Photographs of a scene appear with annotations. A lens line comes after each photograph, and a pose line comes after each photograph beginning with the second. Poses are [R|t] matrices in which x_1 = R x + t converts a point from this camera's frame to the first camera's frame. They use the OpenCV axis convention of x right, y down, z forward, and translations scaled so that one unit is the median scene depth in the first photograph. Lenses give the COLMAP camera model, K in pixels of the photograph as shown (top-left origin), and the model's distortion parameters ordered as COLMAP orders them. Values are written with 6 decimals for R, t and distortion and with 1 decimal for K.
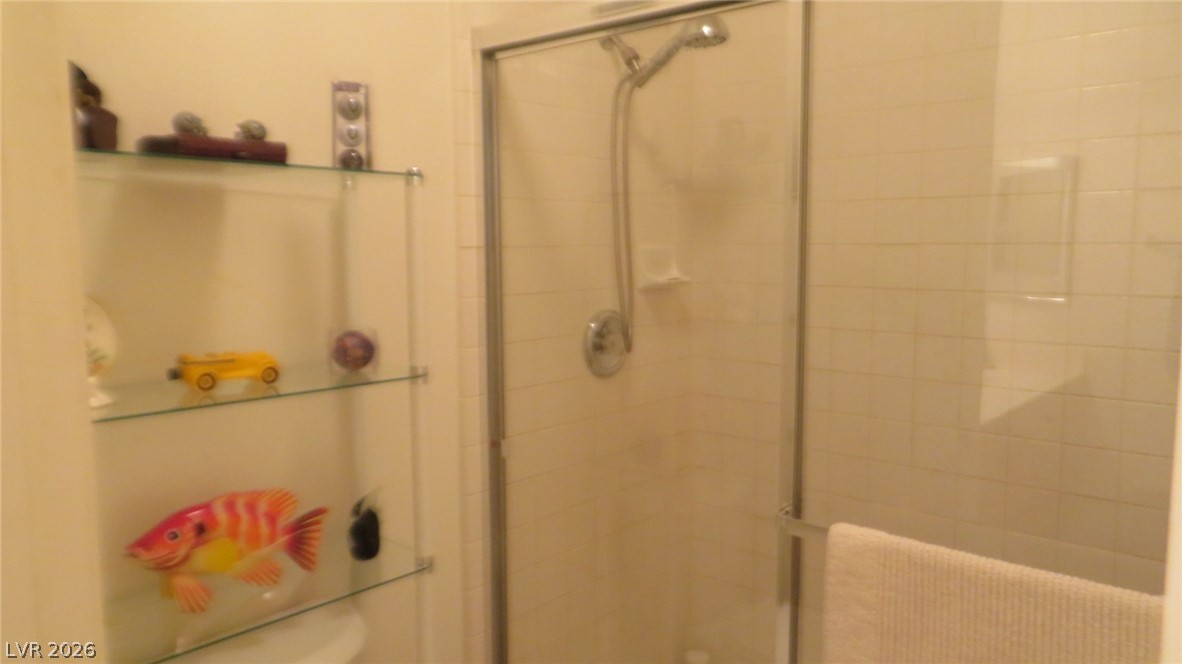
lens RADIAL K [[851.8, 0, 588.3], [0, 851.8, 328.2], [0, 0, 1]] dist [0.007539, 0.000603]
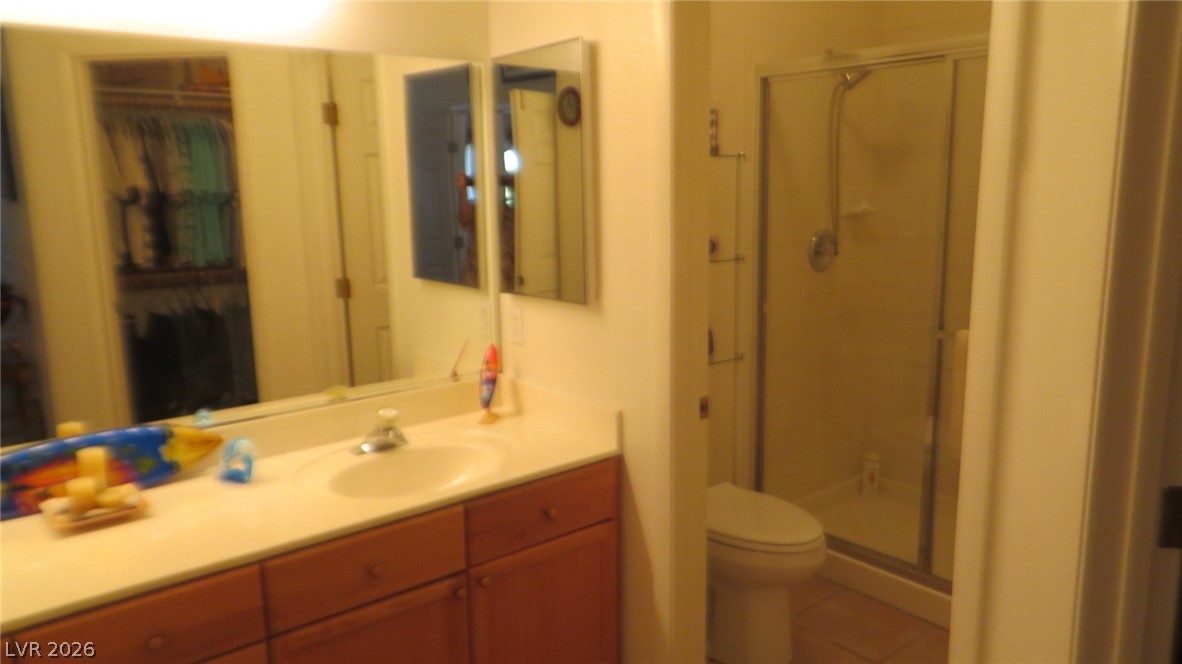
lens RADIAL K [[851.8, 0, 588.3], [0, 851.8, 328.2], [0, 0, 1]] dist [0.007539, 0.000603]
pose [[0.985059, 0.014783, -0.171583, -0.140137], [-0.002250, 0.997329, 0.073007, 0.049900], [0.172203, -0.071530, 0.982461, -0.690070]]
